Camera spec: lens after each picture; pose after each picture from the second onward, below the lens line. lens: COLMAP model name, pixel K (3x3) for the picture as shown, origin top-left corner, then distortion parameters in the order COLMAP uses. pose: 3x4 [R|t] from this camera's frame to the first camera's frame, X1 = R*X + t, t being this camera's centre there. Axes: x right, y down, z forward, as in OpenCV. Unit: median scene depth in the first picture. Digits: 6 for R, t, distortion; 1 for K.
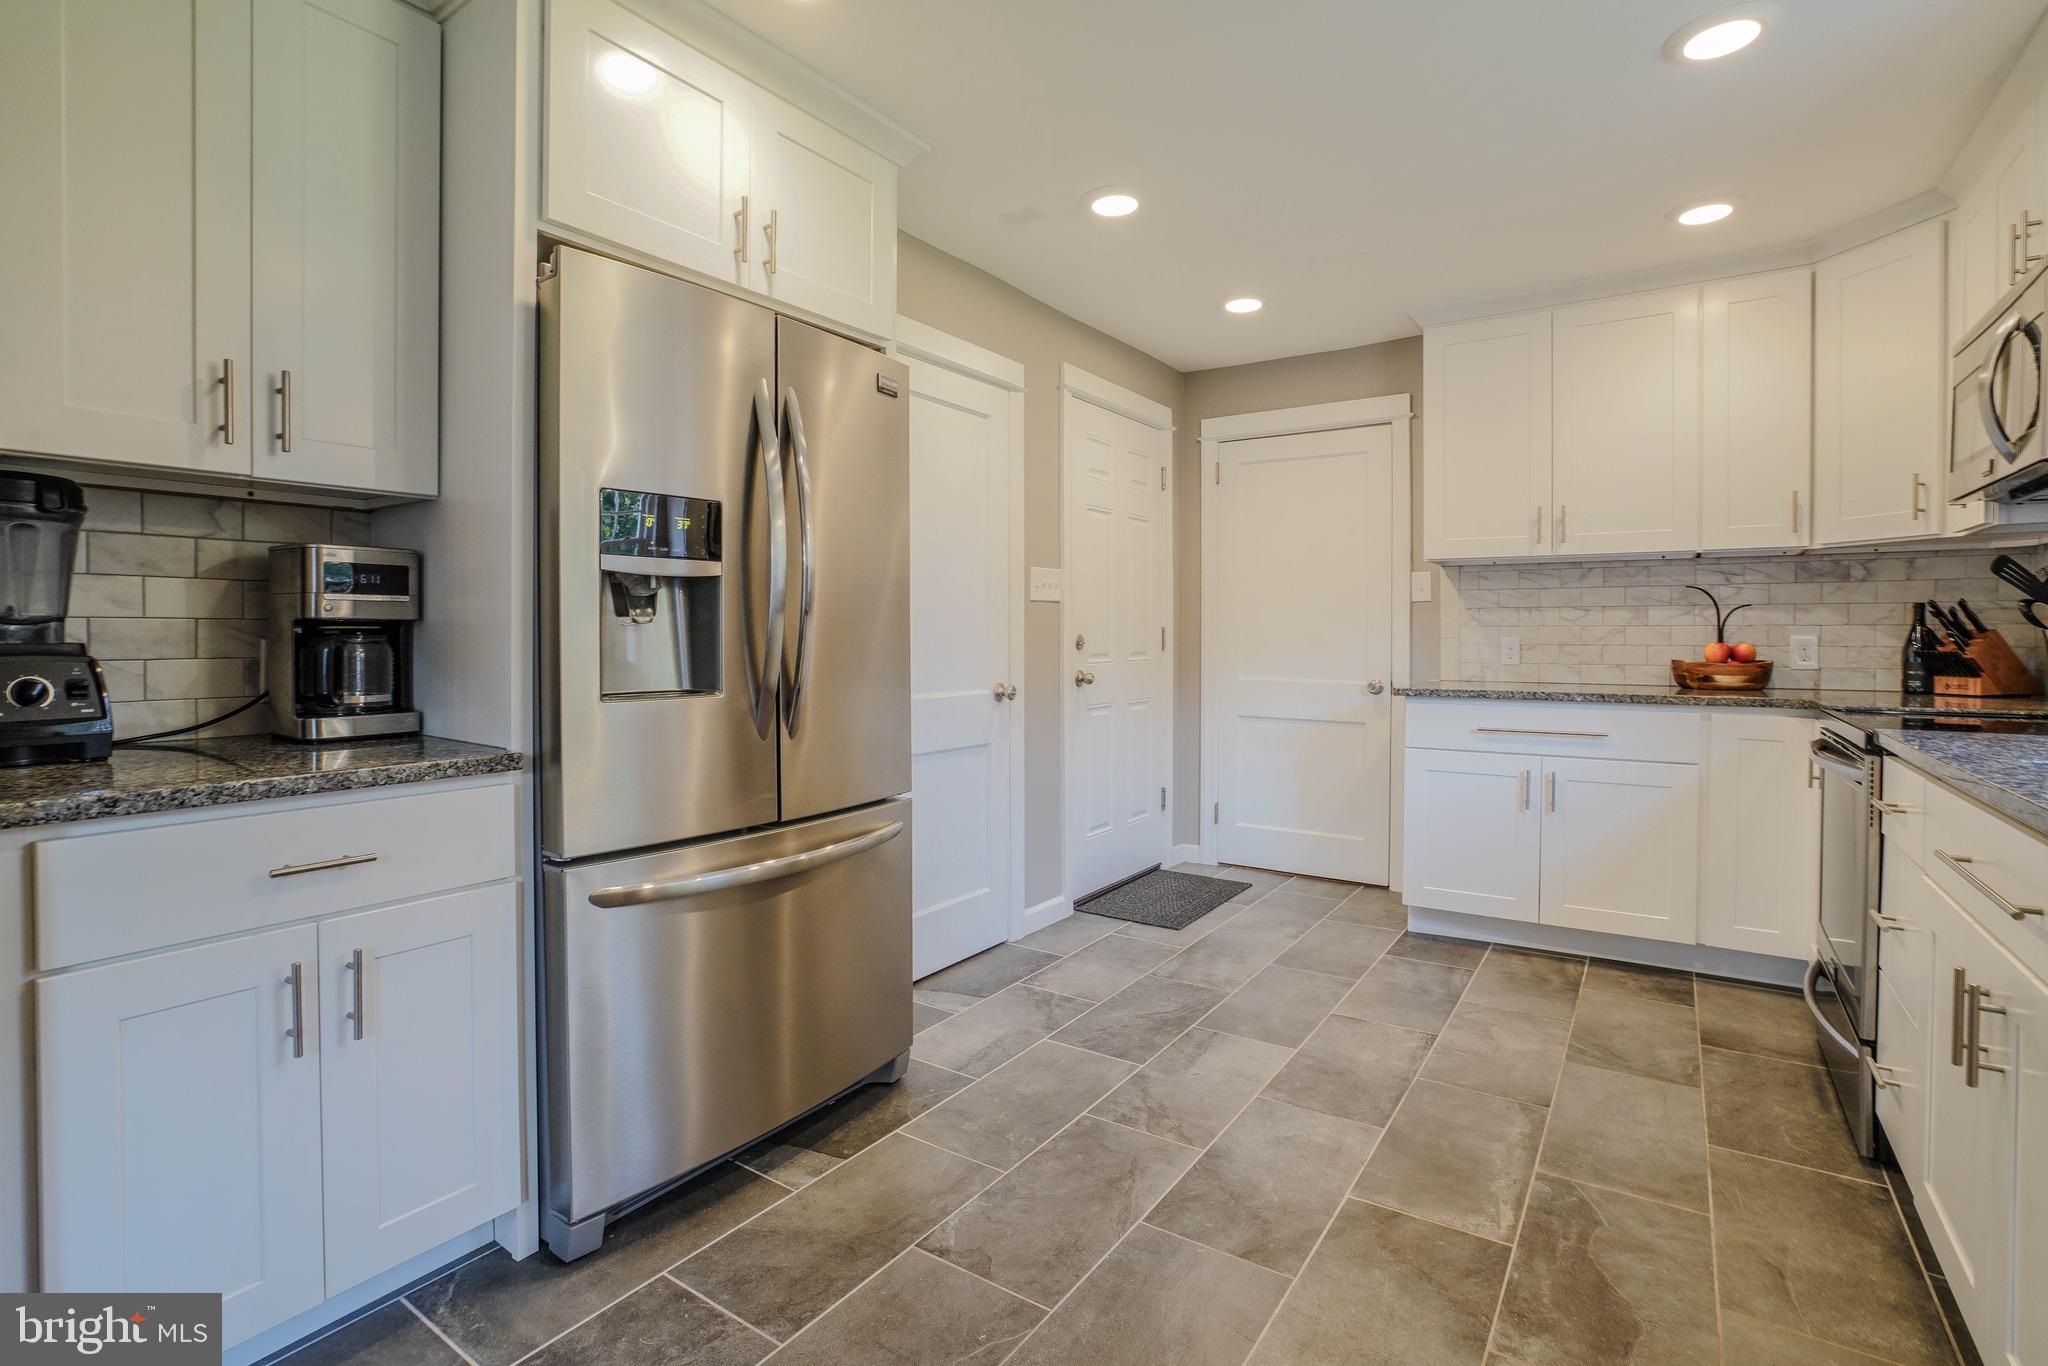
lens RADIAL K [[960.7, 0, 1025.9], [0, 960.7, 648.7], [0, 0, 1]] dist [-0.053067, 0.019451]
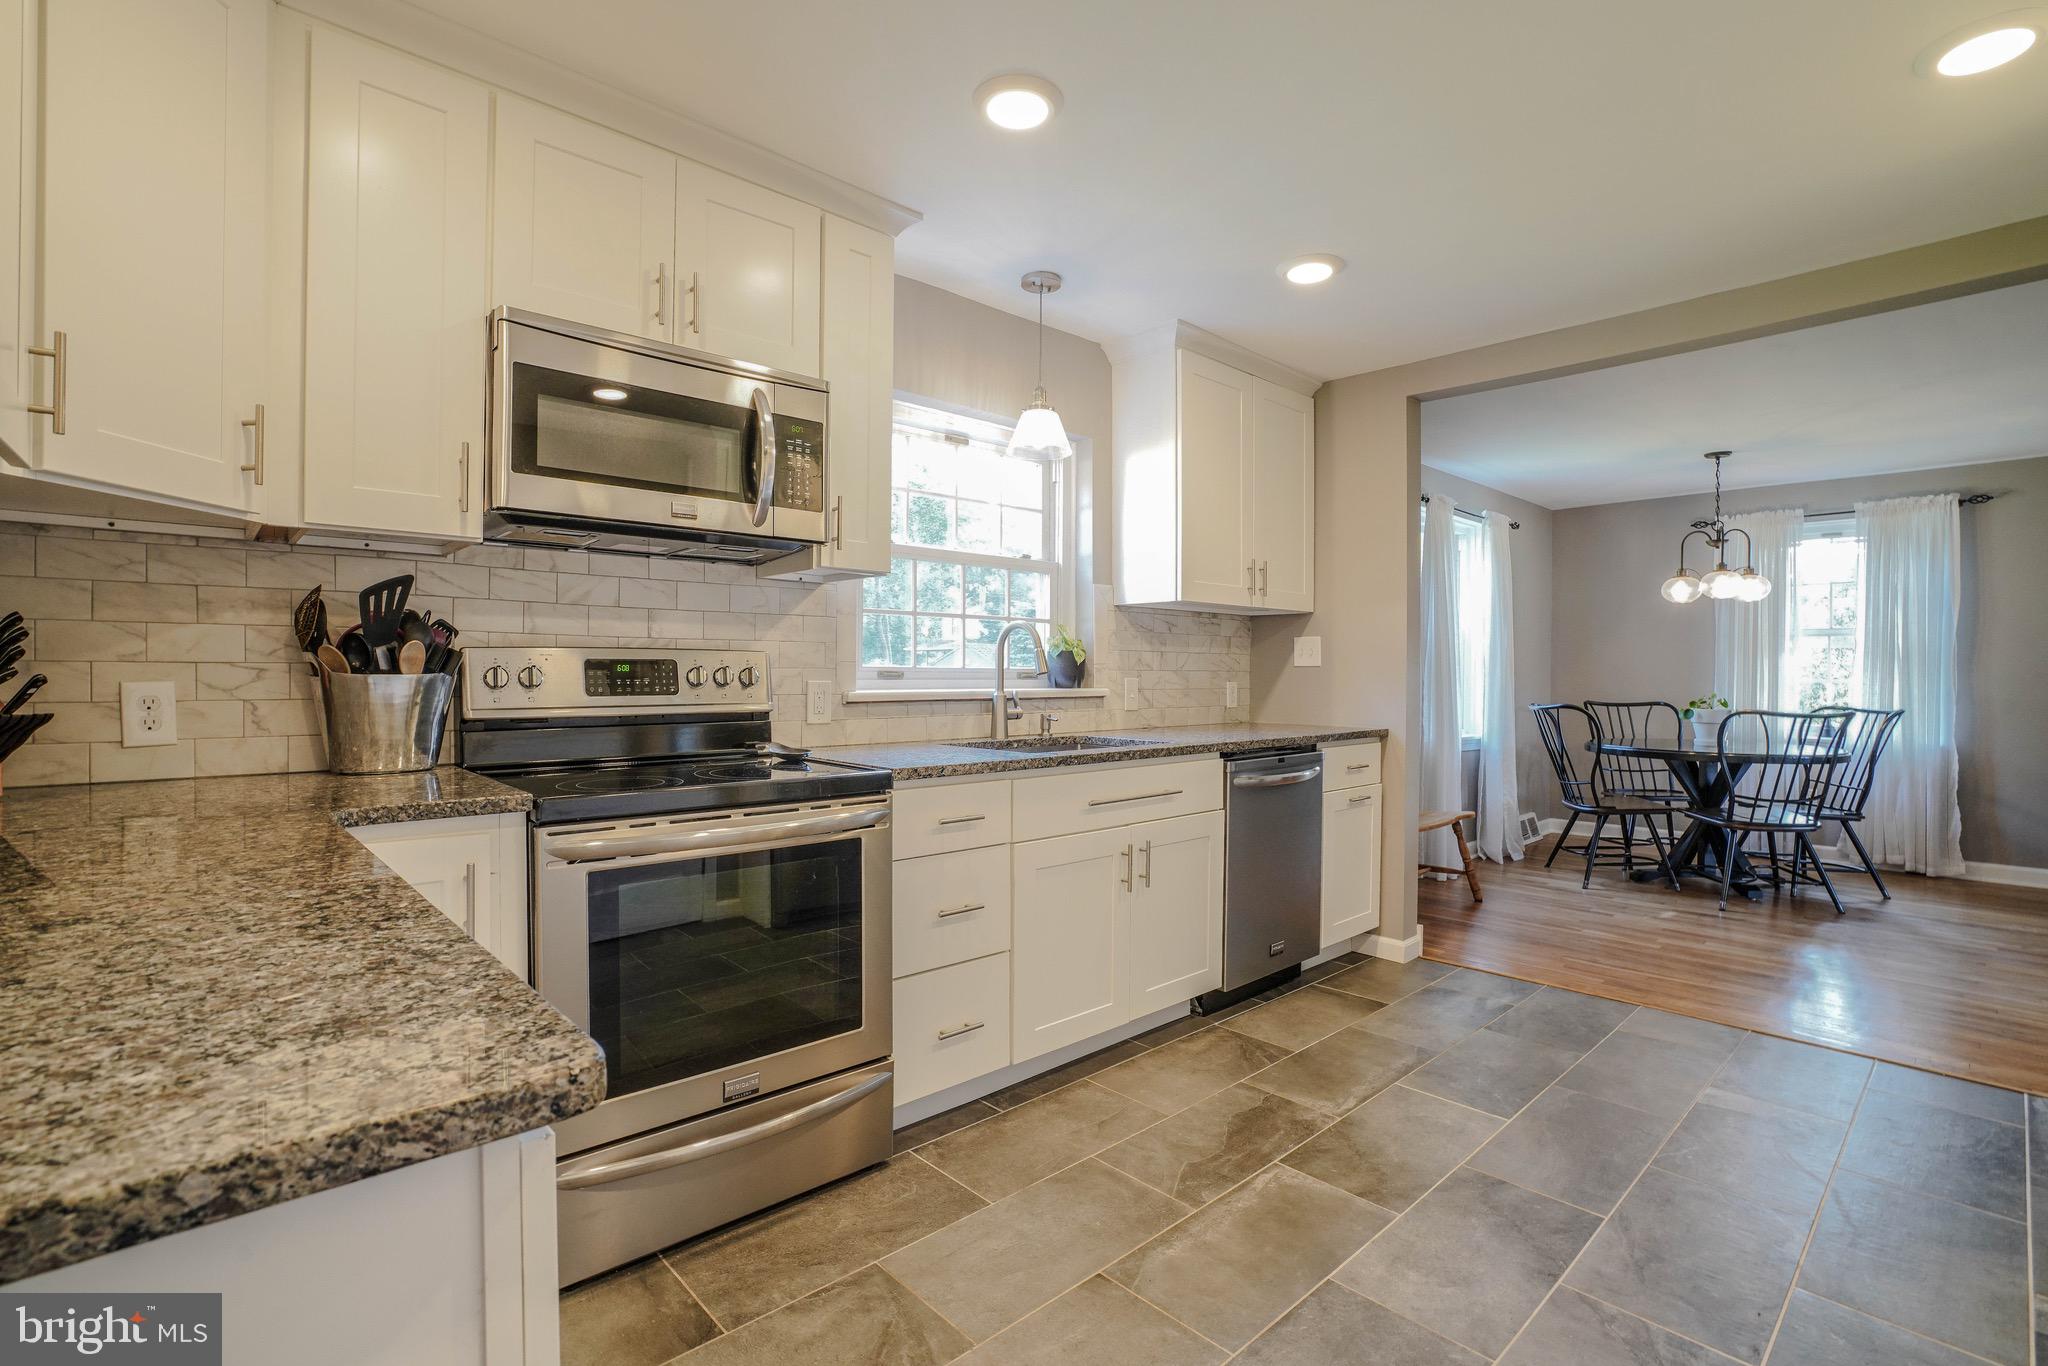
lens RADIAL K [[960.7, 0, 1018.5], [0, 960.7, 678.3], [0, 0, 1]] dist [-0.053067, 0.019451]
pose [[-0.974769, -0.006629, 0.223119, 0.334943], [-0.002260, 0.999801, 0.019832, -0.027670], [-0.223206, 0.018827, -0.974589, 1.342475]]
